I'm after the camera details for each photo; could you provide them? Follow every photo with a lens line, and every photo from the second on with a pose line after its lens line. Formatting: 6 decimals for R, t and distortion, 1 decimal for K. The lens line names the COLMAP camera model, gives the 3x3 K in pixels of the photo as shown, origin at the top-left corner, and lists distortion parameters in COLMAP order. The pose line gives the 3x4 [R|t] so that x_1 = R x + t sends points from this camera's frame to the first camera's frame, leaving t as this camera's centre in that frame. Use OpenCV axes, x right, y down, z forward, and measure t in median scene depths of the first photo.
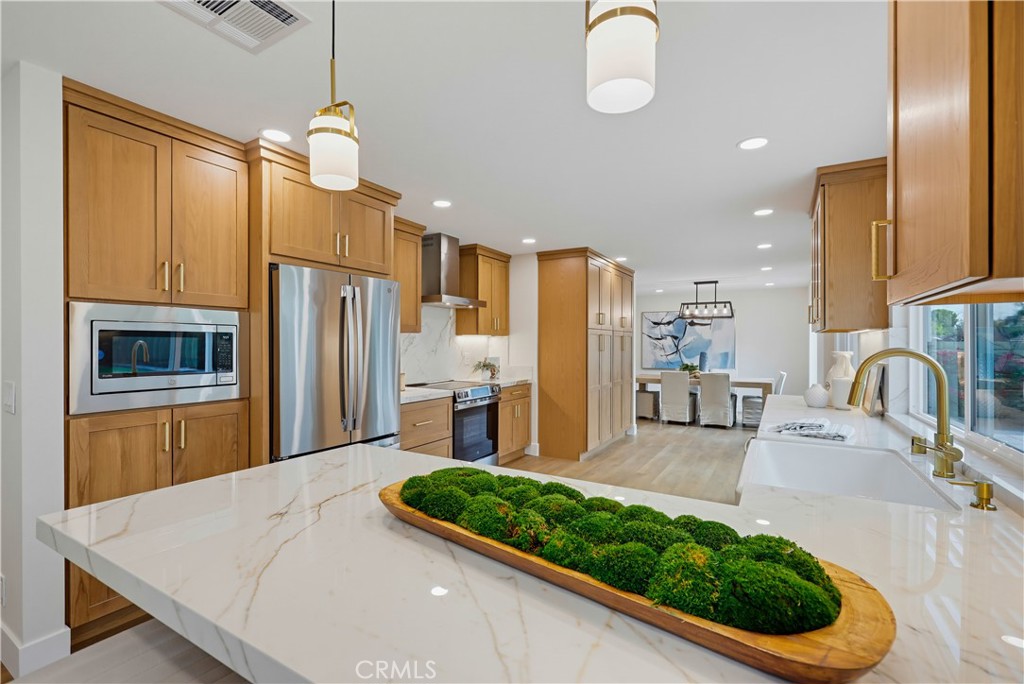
lens RADIAL K [[454.3, 0, 508.9], [0, 454.3, 336.9], [0, 0, 1]] dist [-0.000337, 0.000229]
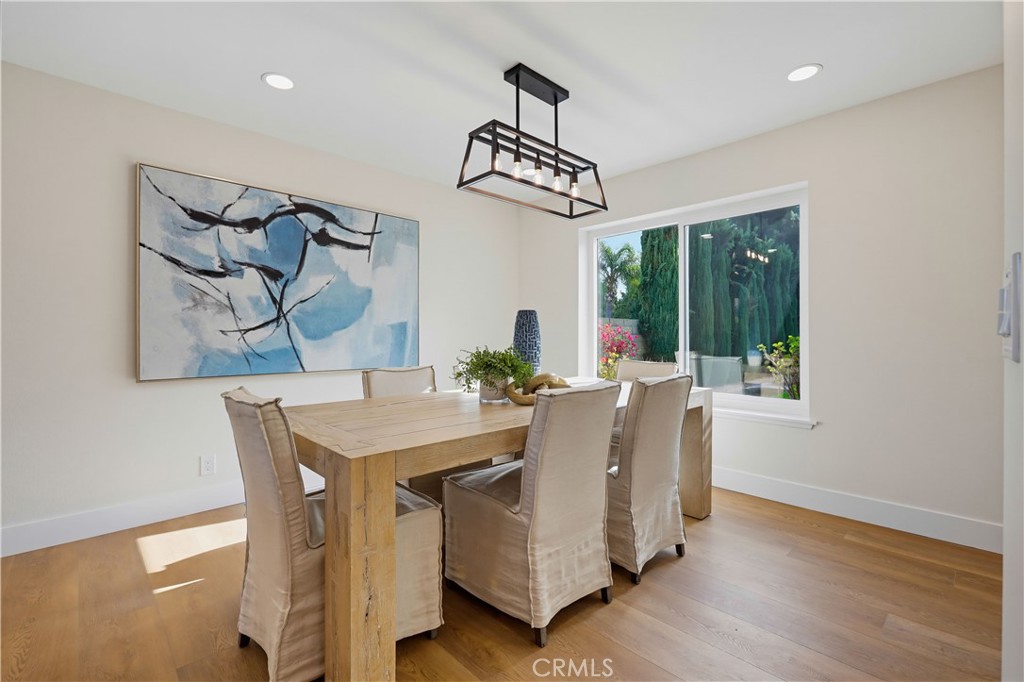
lens RADIAL K [[454.3, 0, 508.9], [0, 454.3, 335.9], [0, 0, 1]] dist [-0.000337, 0.000229]
pose [[0.280303, -0.007760, 0.959880, 0.118793], [-0.019559, 0.999714, 0.013794, 0.039110], [-0.959712, -0.022640, 0.280071, 0.807587]]
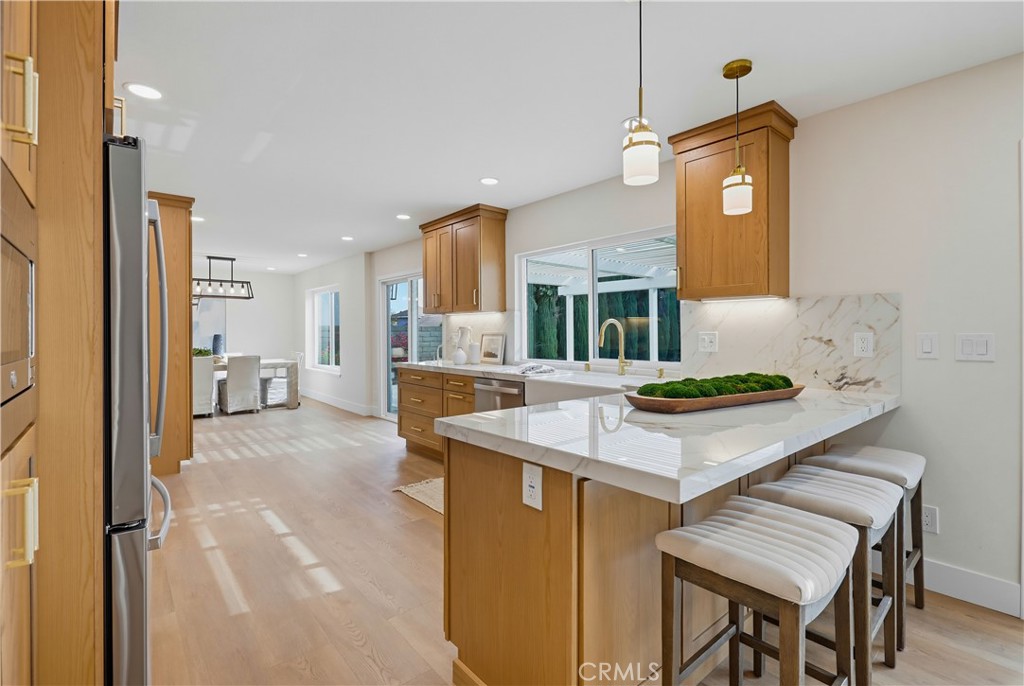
lens RADIAL K [[465.2, 0, 512.0], [0, 465.2, 343.0], [0, 0, 1]] dist [-0.012181, 0.000084]
pose [[0.322120, -0.028372, 0.946274, -0.225635], [-0.015075, 0.999270, 0.035093, 0.007362], [-0.946579, -0.025569, 0.321457, 0.127292]]
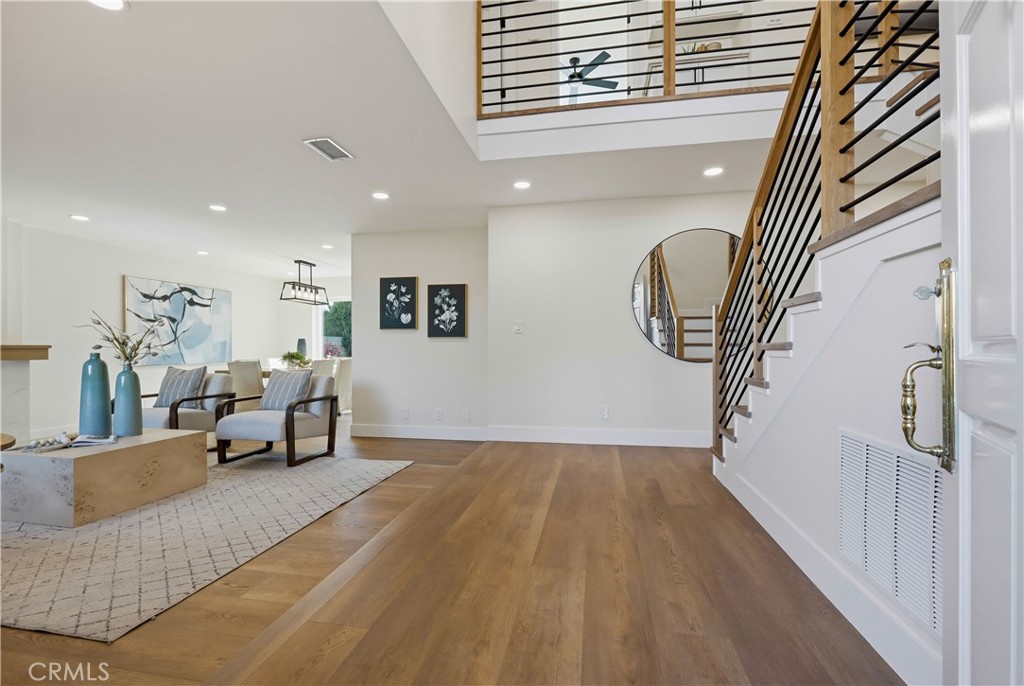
lens RADIAL K [[465.2, 0, 512.0], [0, 465.2, 343.0], [0, 0, 1]] dist [-0.012181, 0.000084]
pose [[-0.332789, 0.004003, 0.942993, -0.510175], [-0.016579, 0.999812, -0.010094, 0.037887], [-0.942856, -0.018993, -0.332660, 0.795563]]
